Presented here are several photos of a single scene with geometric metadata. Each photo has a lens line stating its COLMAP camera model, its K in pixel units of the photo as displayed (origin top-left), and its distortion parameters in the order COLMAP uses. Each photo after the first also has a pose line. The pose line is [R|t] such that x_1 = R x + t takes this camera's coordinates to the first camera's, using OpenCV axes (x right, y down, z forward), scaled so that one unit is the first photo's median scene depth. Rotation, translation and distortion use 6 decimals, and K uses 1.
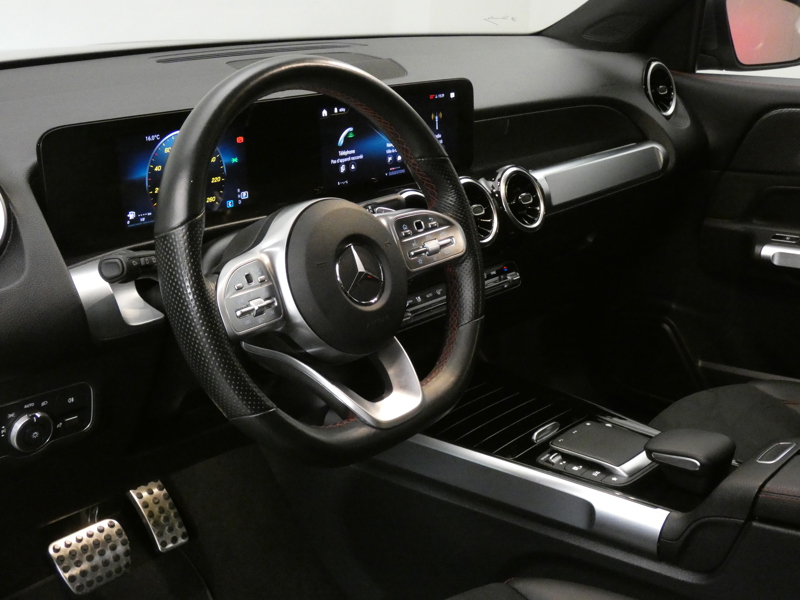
lens RADIAL K [[1079.2, 0, 399.5], [0, 1079.2, 300.0], [0, 0, 1]] dist [-0.003911, 0.000000]
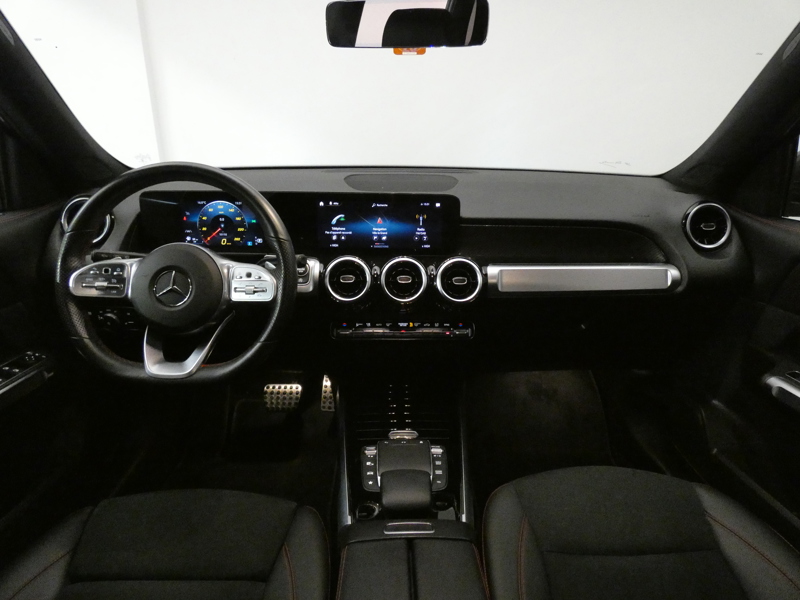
lens RADIAL K [[478.7, 0, 400.8], [0, 478.7, 298.9], [0, 0, 1]] dist [0.015360, 0.000420]
pose [[0.670011, 0.246416, -0.700260, 0.588659], [-0.233194, 0.965414, 0.116601, -0.143580], [0.704773, 0.085173, 0.704301, 0.553559]]
